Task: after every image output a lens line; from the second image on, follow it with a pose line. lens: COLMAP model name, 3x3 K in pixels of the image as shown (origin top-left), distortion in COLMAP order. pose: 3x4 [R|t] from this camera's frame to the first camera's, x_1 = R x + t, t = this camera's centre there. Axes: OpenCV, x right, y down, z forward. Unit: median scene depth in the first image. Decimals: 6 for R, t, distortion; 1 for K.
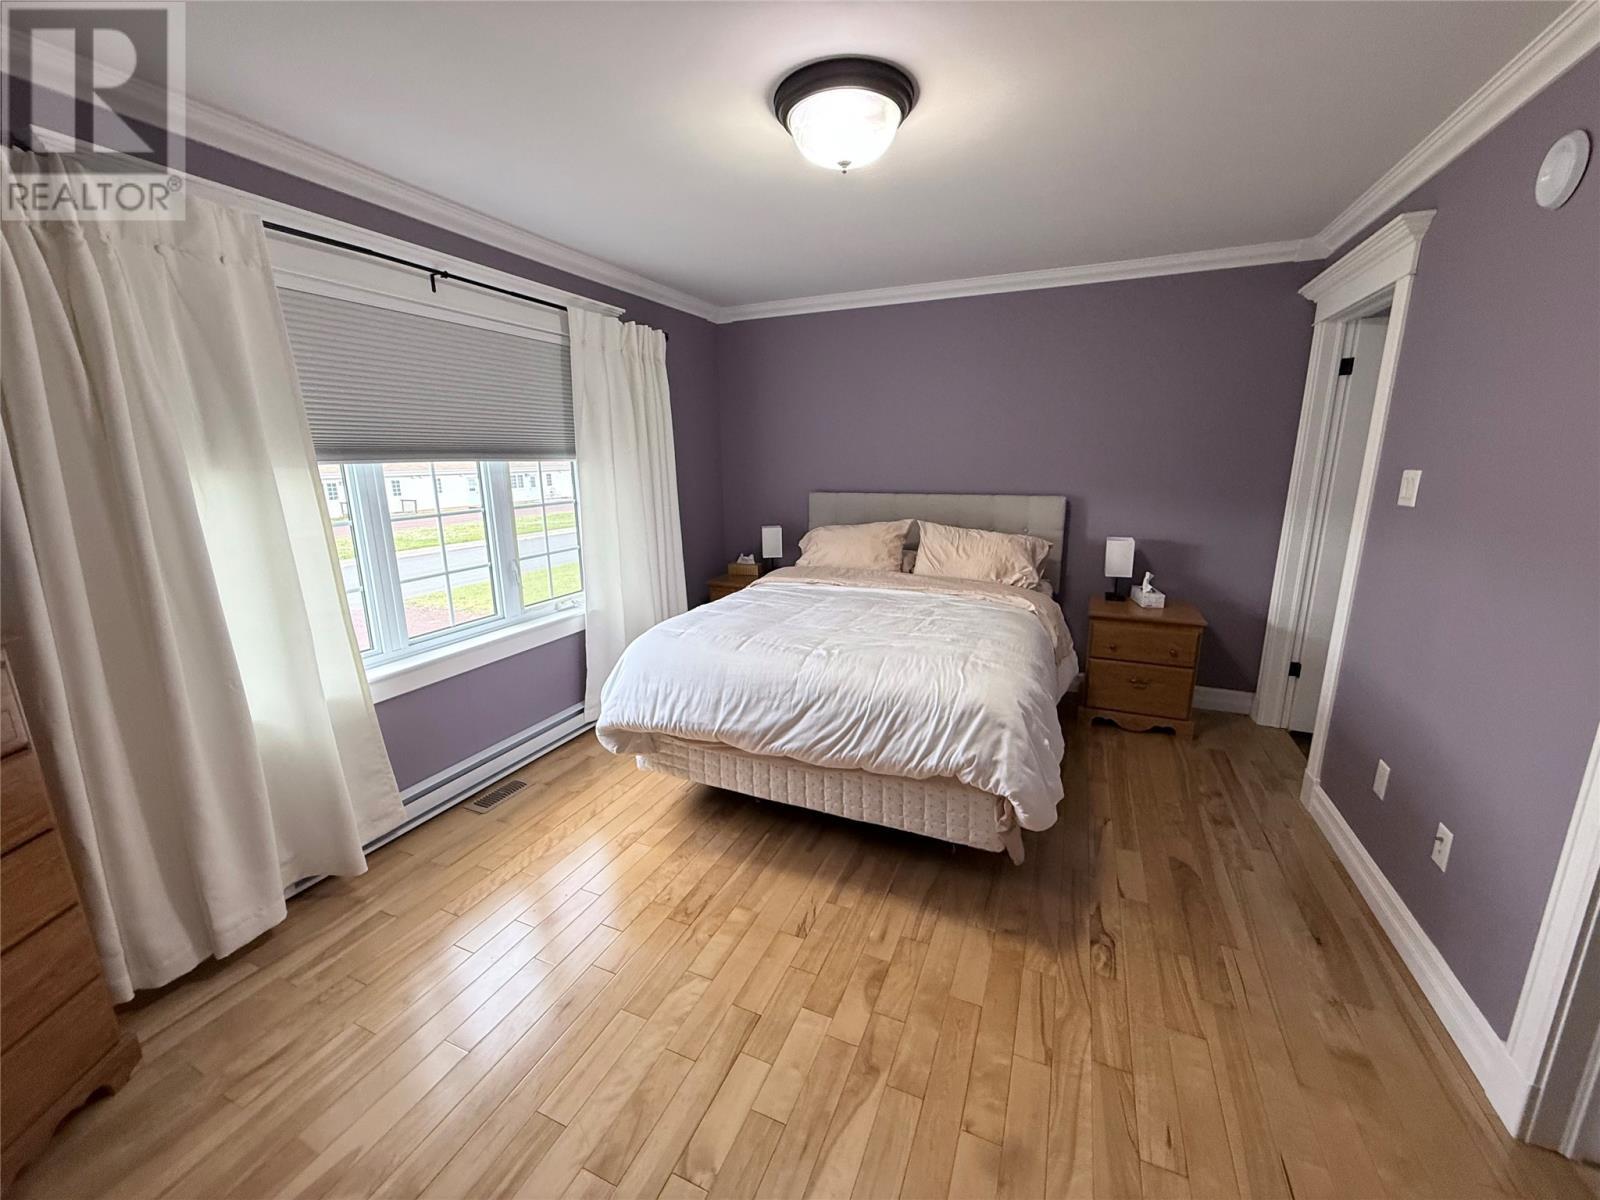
lens RADIAL K [[642.2, 0, 802.6], [0, 642.2, 596.9], [0, 0, 1]] dist [0.015000, 0.000355]
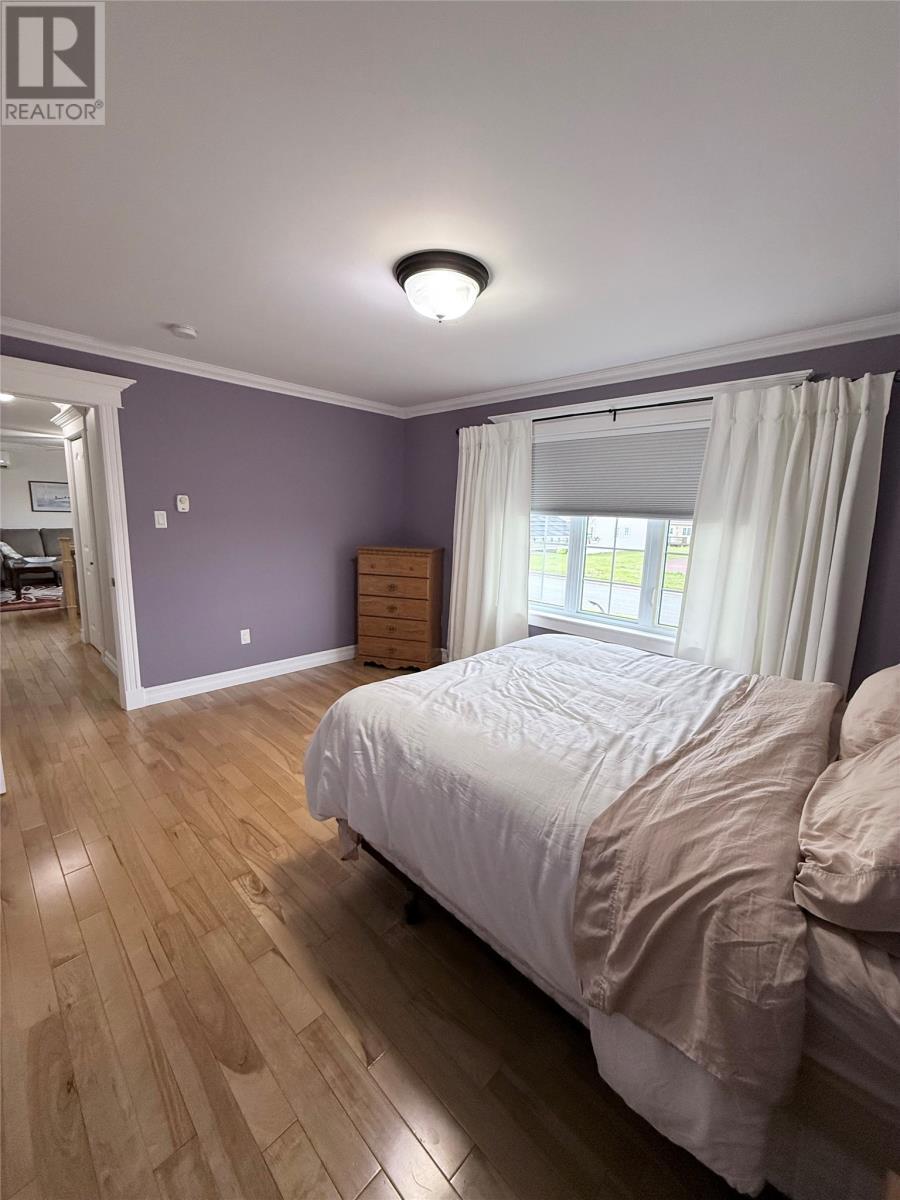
lens RADIAL K [[481.6, 0, 450.8], [0, 481.6, 599.6], [0, 0, 1]] dist [0.015000, 0.000355]
pose [[-0.357136, 0.166958, -0.919010, 0.803773], [-0.234557, 0.936337, 0.261257, -0.237767], [0.904122, 0.308865, -0.295238, 1.053046]]
